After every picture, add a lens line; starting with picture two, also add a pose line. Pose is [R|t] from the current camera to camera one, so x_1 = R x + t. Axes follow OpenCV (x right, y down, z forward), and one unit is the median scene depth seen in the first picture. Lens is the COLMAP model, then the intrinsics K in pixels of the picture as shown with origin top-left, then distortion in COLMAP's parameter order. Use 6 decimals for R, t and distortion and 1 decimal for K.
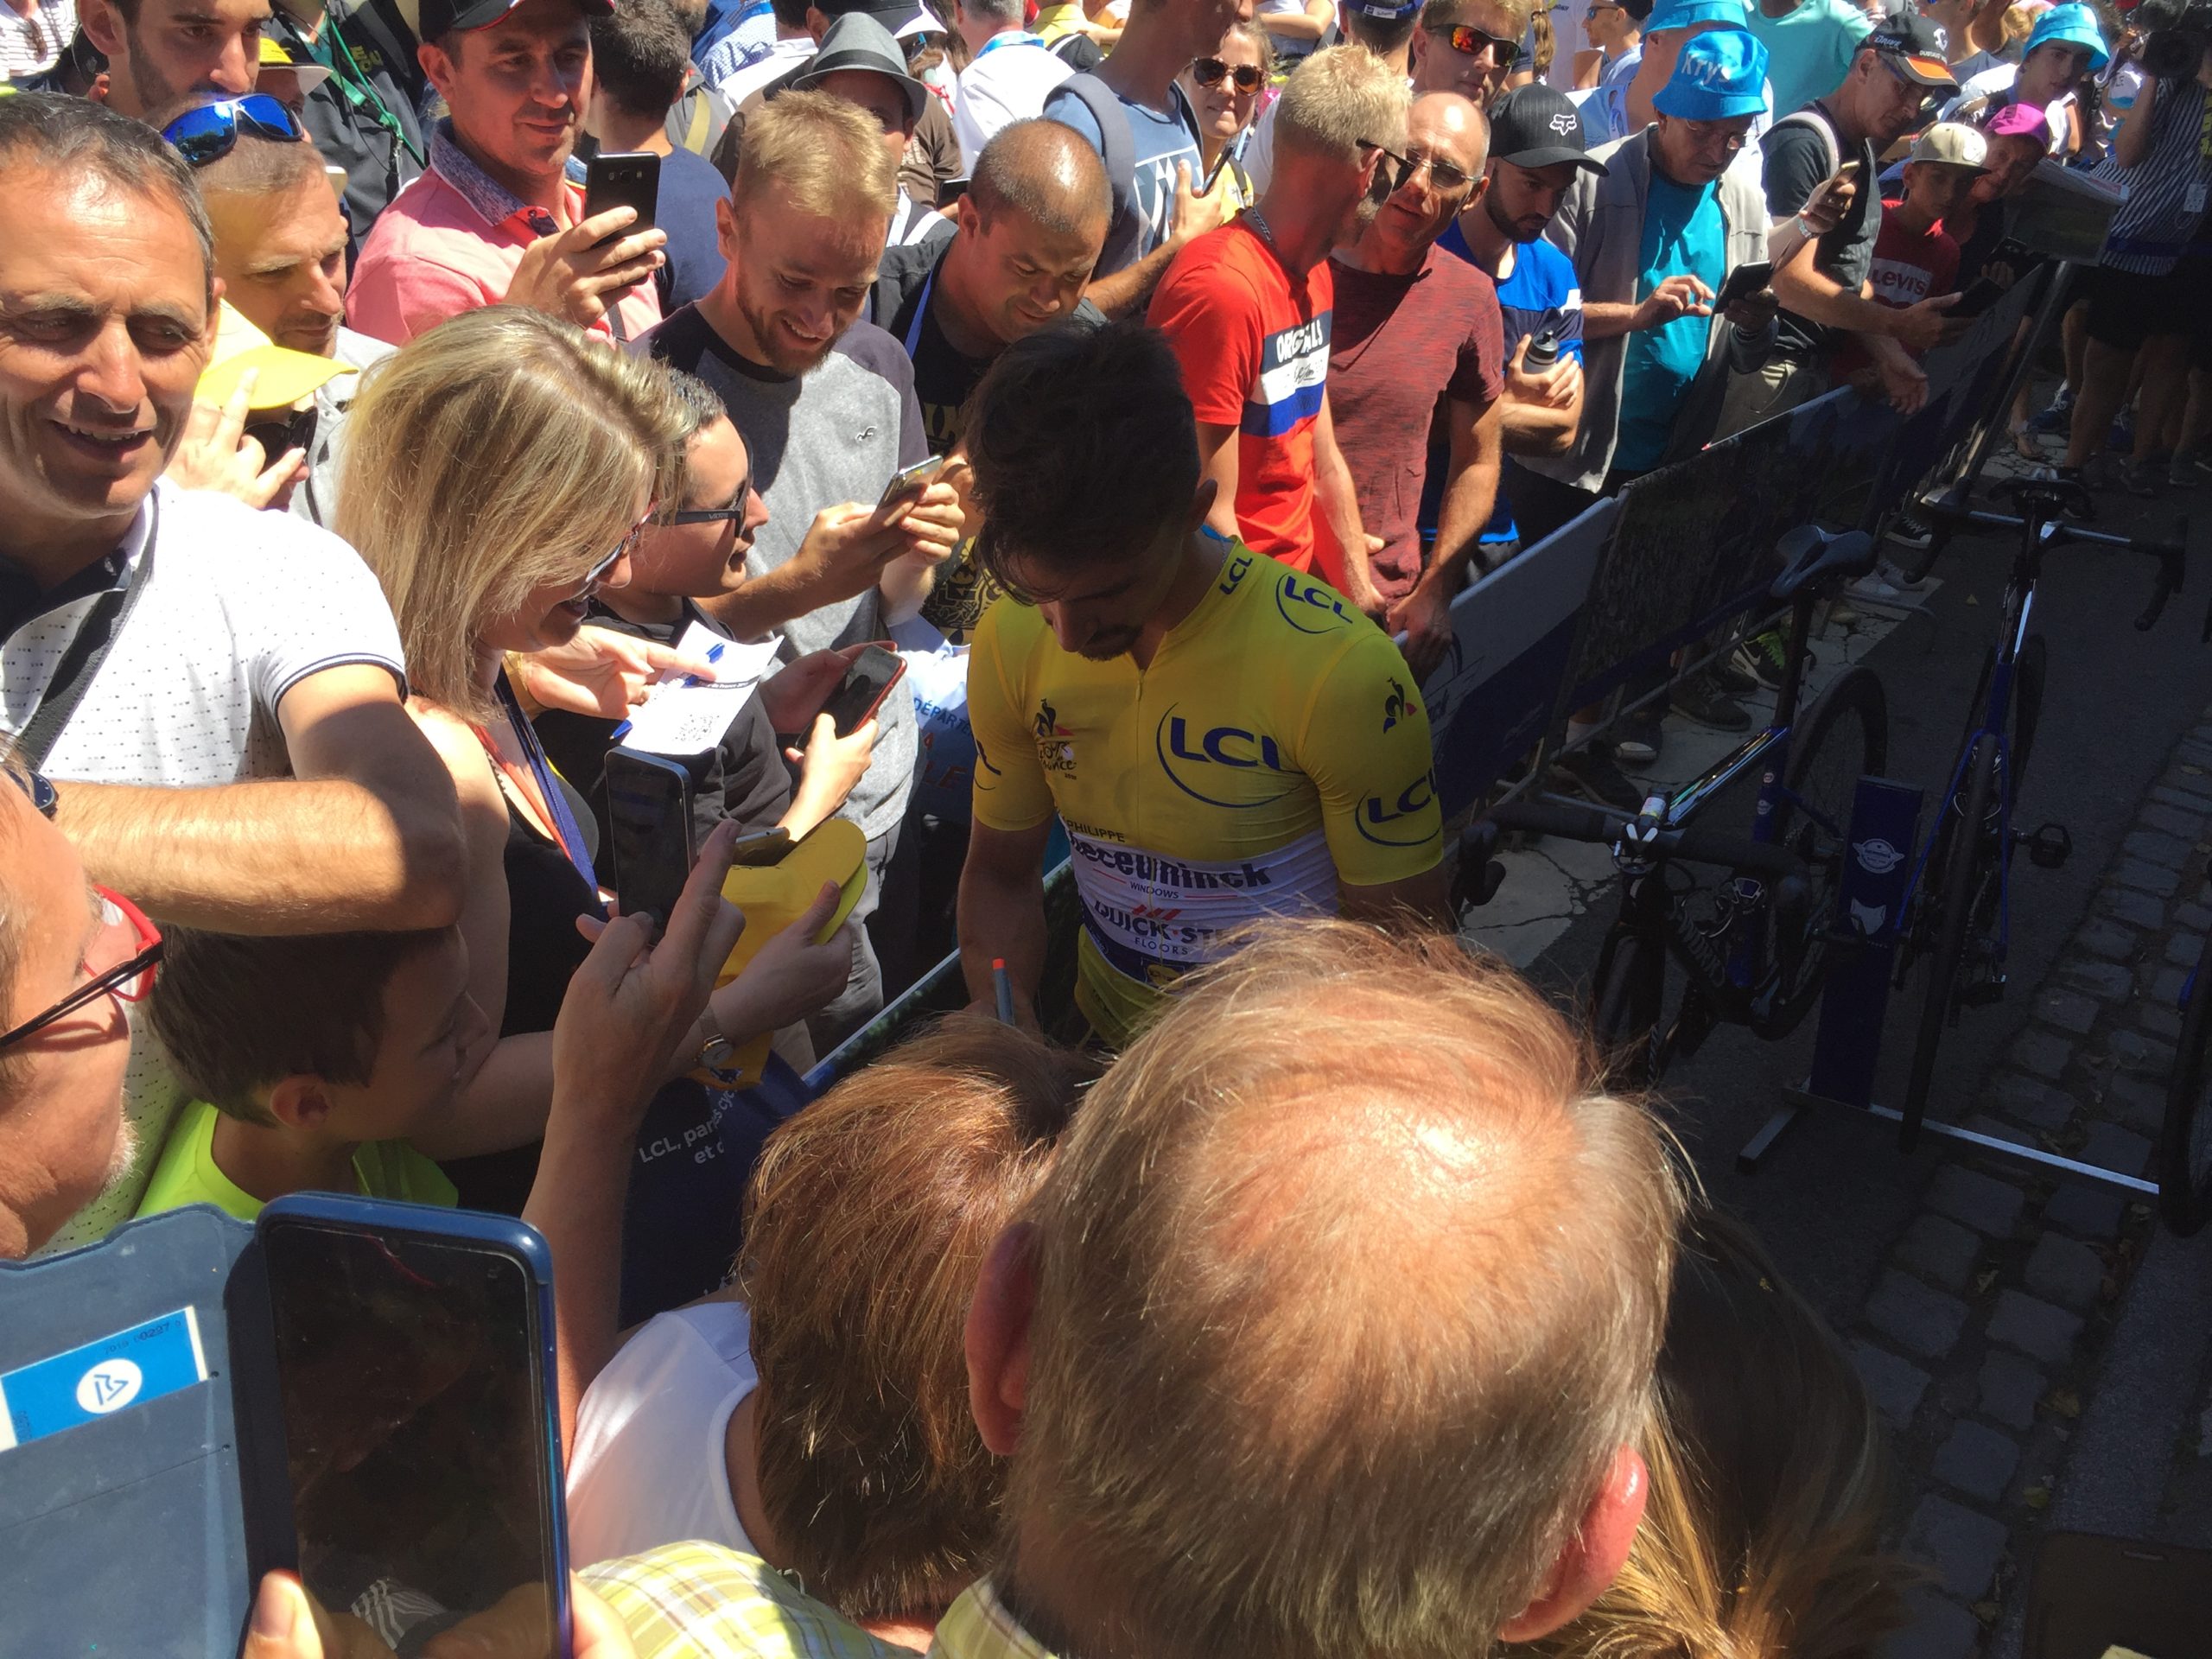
lens RADIAL K [[1921.6, 0, 1116.5], [0, 1921.6, 845.5], [0, 0, 1]] dist [0.083218, -0.115412]
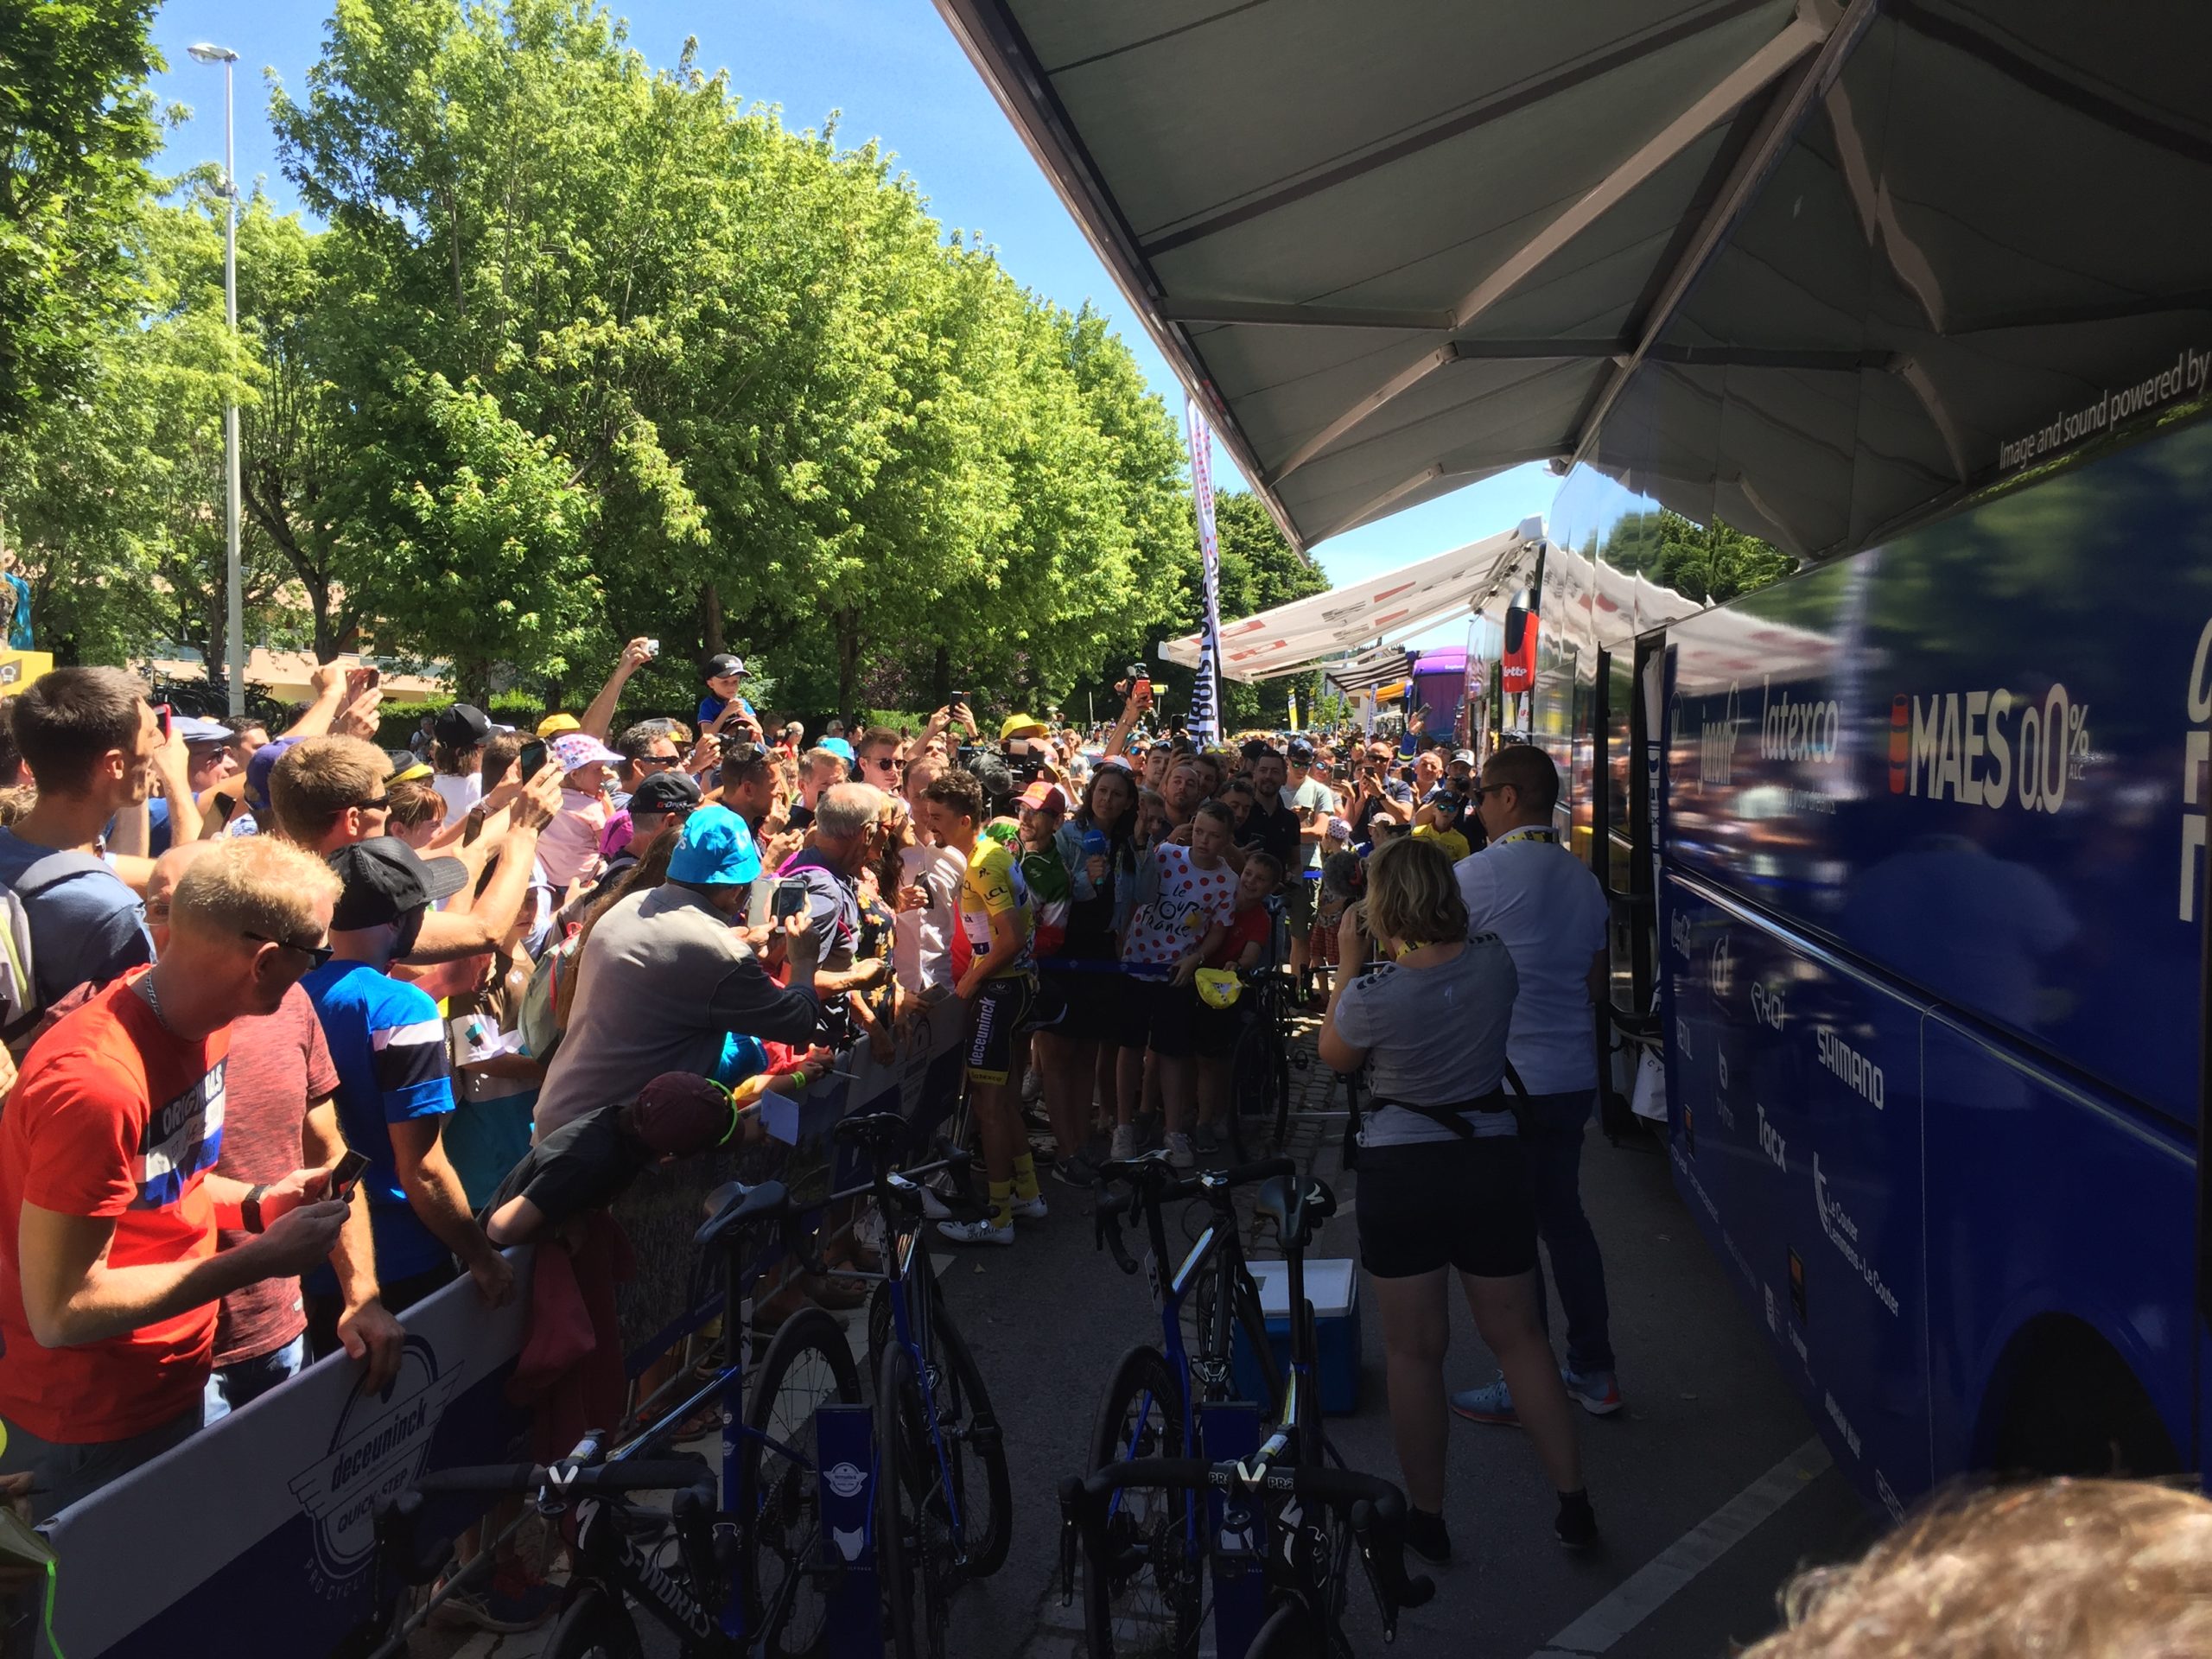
lens RADIAL K [[1921.6, 0, 1101.5], [0, 1921.6, 804.0], [0, 0, 1]] dist [0.083218, -0.115412]
pose [[0.903298, -0.040014, 0.427143, 0.072692], [0.209892, 0.909564, -0.358662, 0.077318], [-0.374163, 0.413632, 0.830006, -0.098696]]
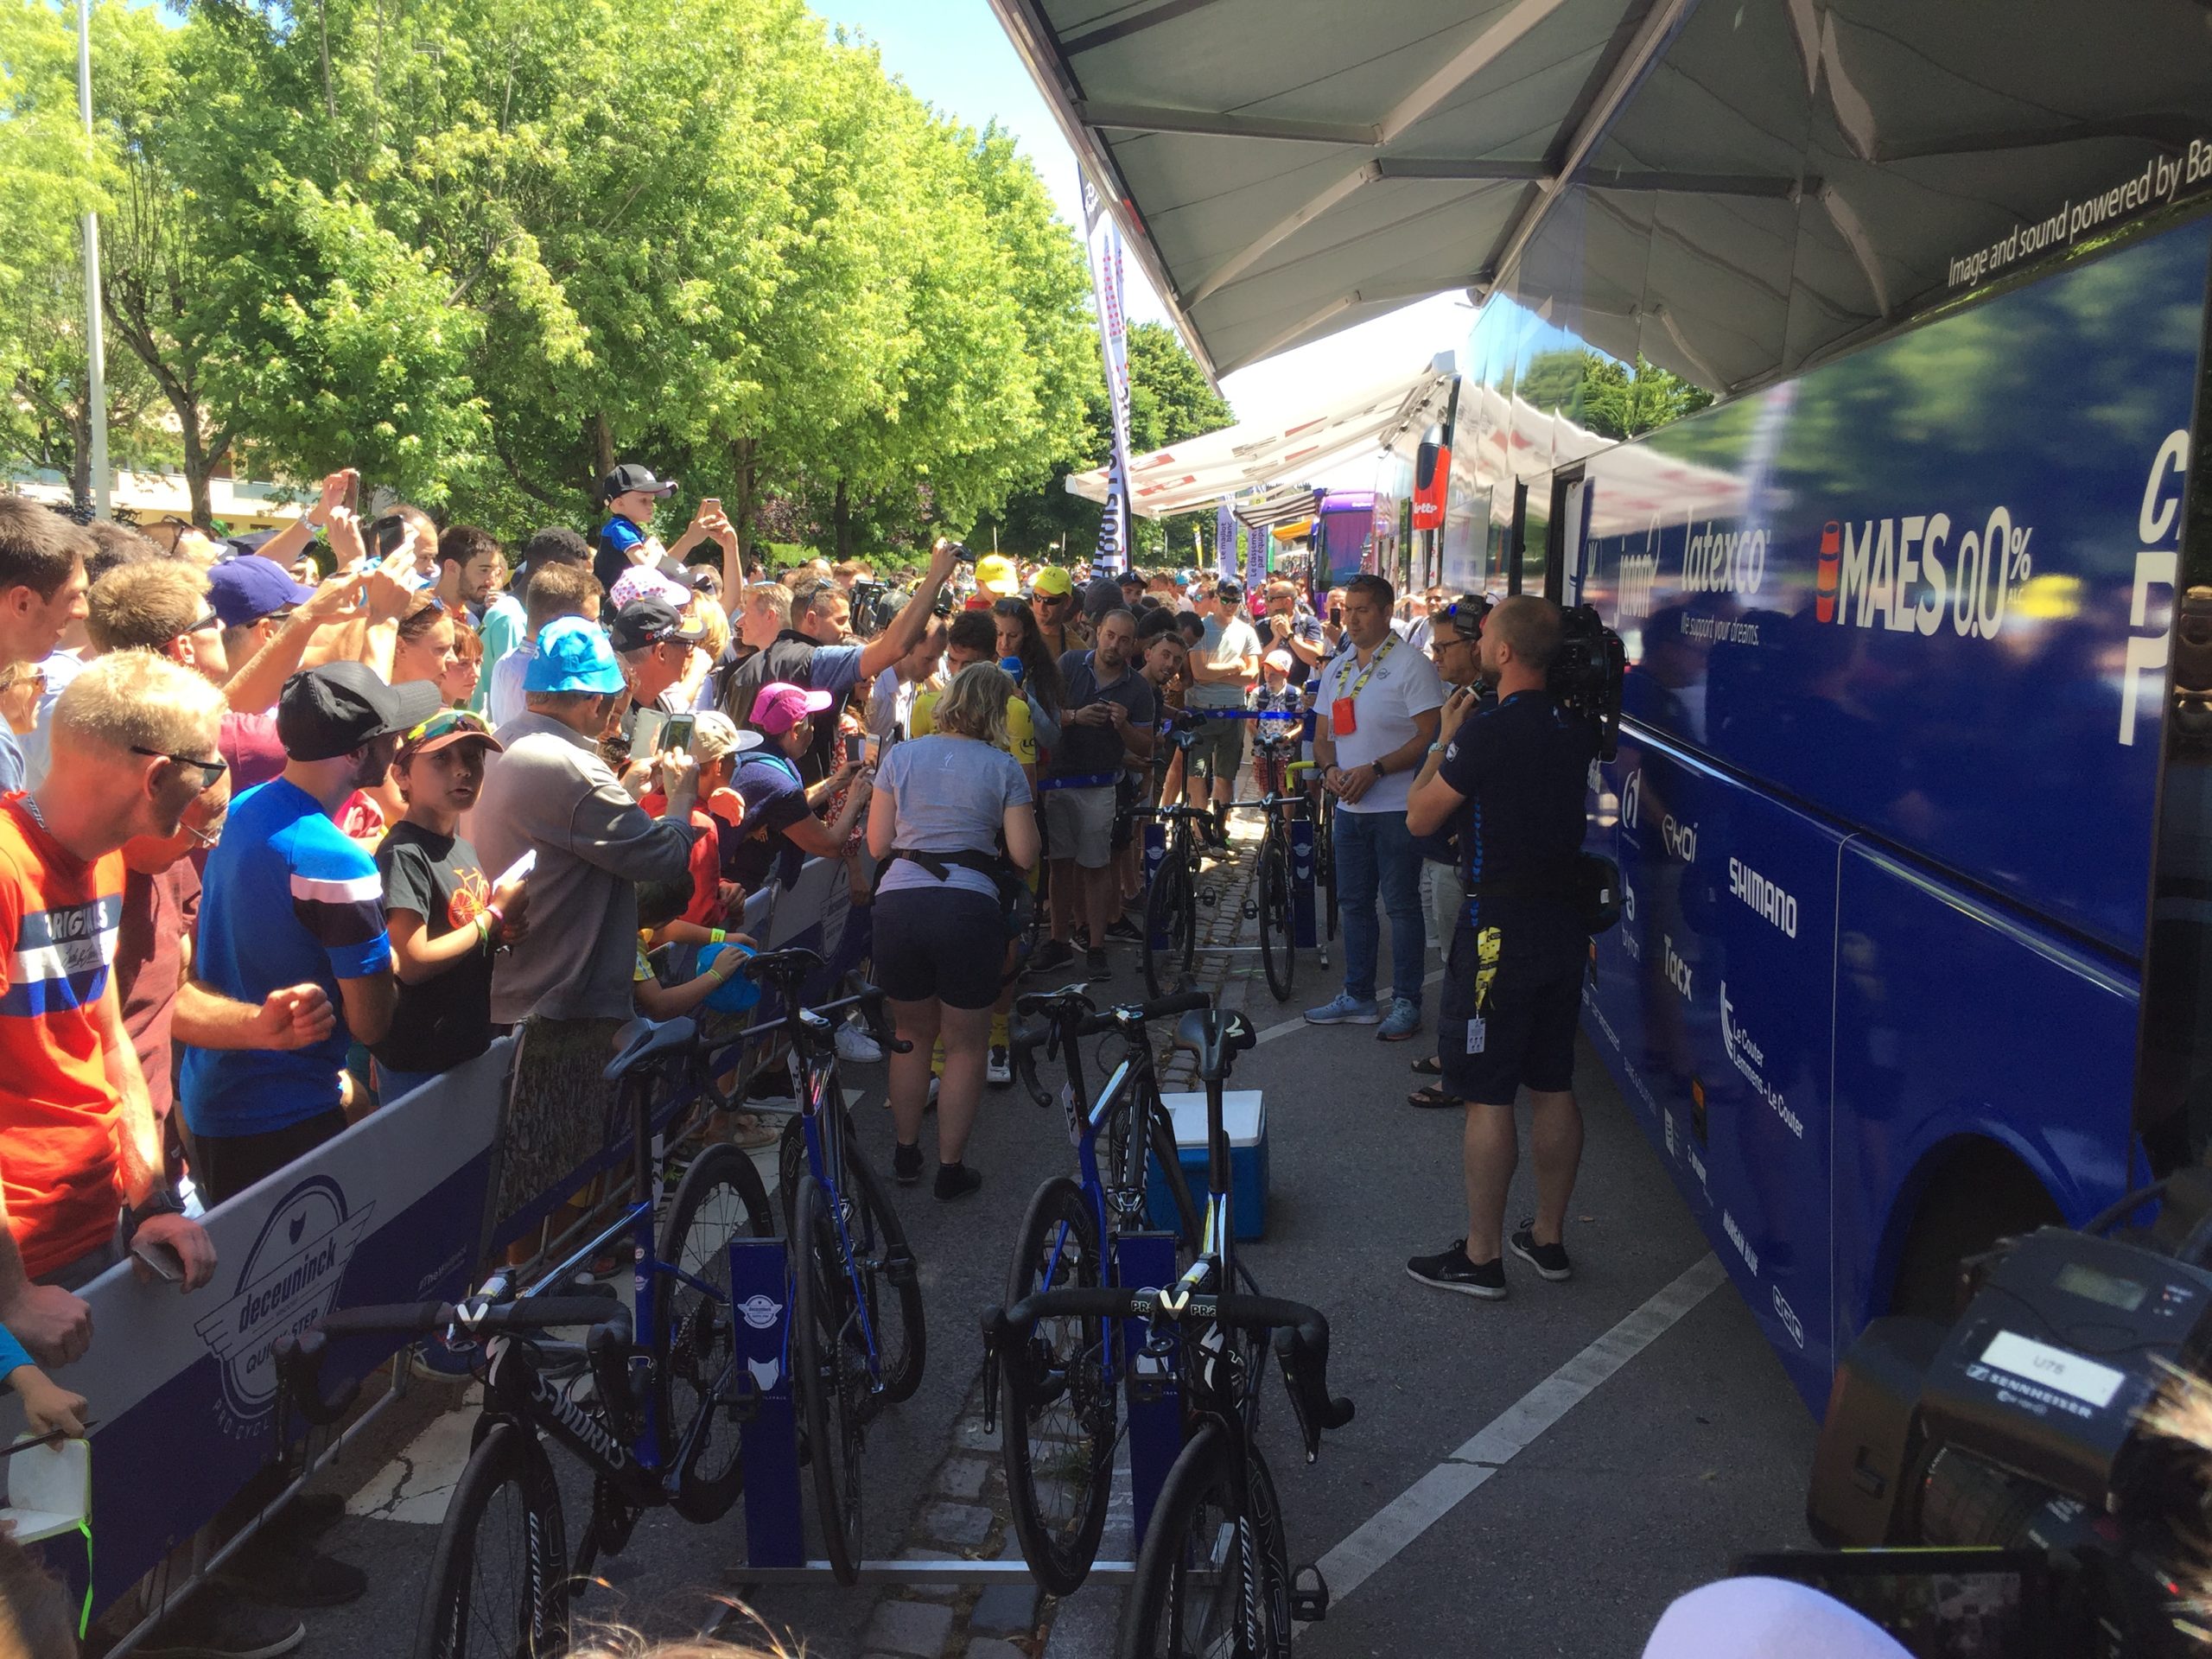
lens RADIAL K [[1921.6, 0, 1107.7], [0, 1921.6, 813.1], [0, 0, 1]] dist [0.083218, -0.115412]
pose [[0.879557, -0.076892, 0.469540, 0.076631], [0.223695, 0.937813, -0.265456, 0.071245], [-0.419929, 0.338517, 0.842060, -0.072646]]
